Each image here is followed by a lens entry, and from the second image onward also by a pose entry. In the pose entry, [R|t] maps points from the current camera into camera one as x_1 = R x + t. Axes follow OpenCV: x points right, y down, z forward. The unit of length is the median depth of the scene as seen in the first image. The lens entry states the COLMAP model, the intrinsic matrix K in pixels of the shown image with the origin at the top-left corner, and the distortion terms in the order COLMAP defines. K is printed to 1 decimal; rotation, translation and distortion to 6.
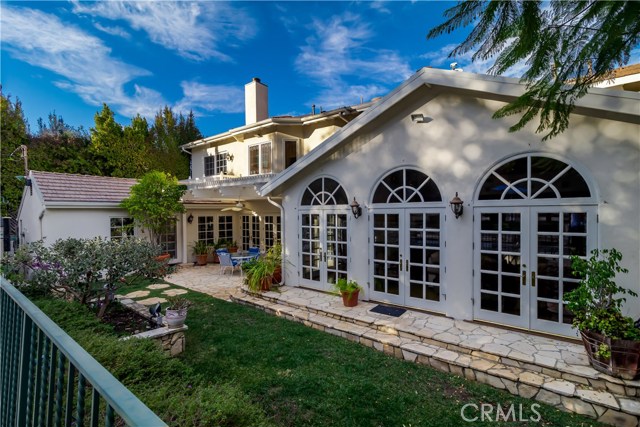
lens RADIAL K [[312.1, 0, 317.9], [0, 312.1, 213.1], [0, 0, 1]] dist [0.004217, 0.001171]
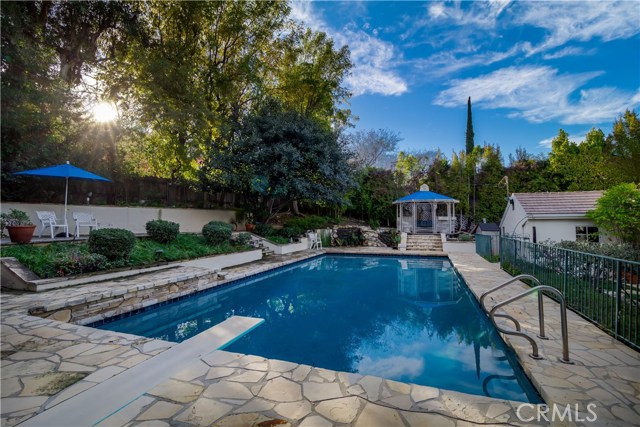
lens RADIAL K [[299.2, 0, 320.0], [0, 299.2, 213.5], [0, 0, 1]] dist [0.031075, -0.017663]
pose [[0.332481, -0.022479, -0.942842, 0.143787], [-0.005161, 0.999658, -0.025654, -0.001100], [0.943096, 0.013396, 0.332251, -0.409632]]
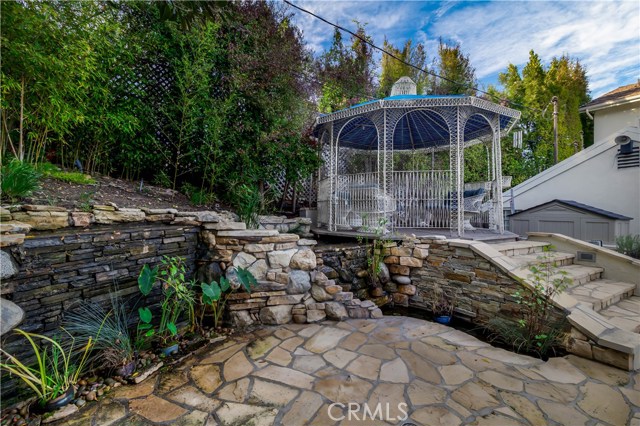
lens RADIAL K [[299.2, 0, 320.0], [0, 299.2, 213.0], [0, 0, 1]] dist [0.031075, -0.017663]
pose [[0.936722, 0.010566, -0.349914, -1.694960], [-0.005621, 0.999870, 0.015145, 0.031259], [0.350029, -0.012219, 0.936659, 0.340659]]
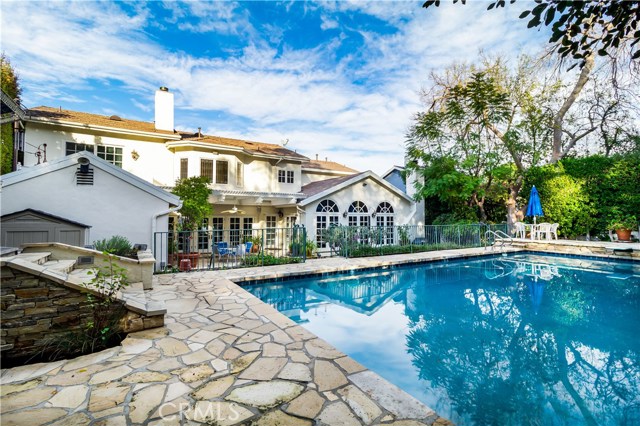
lens RADIAL K [[299.2, 0, 320.0], [0, 299.2, 213.0], [0, 0, 1]] dist [0.031075, -0.017663]
pose [[0.317710, 0.025403, 0.947848, -1.901500], [-0.000870, 0.999648, -0.026500, 0.034874], [-0.948187, 0.007595, 0.317621, 0.365932]]
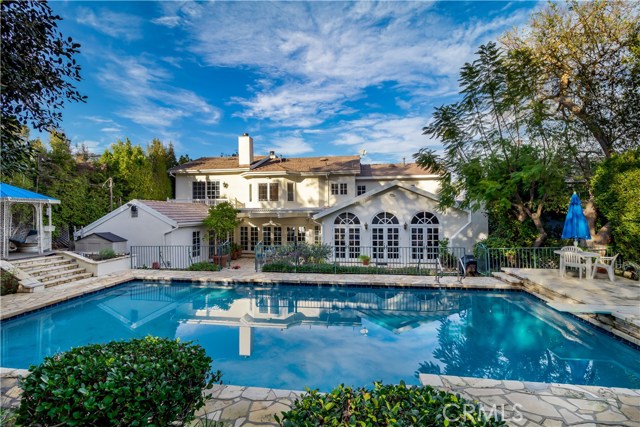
lens RADIAL K [[299.2, 0, 320.0], [0, 299.2, 213.5], [0, 0, 1]] dist [0.031075, -0.017663]
pose [[0.849984, 0.002698, 0.526802, -1.243843], [0.001339, 0.999973, -0.007281, -0.085010], [-0.526807, 0.006894, 0.849957, -0.722835]]
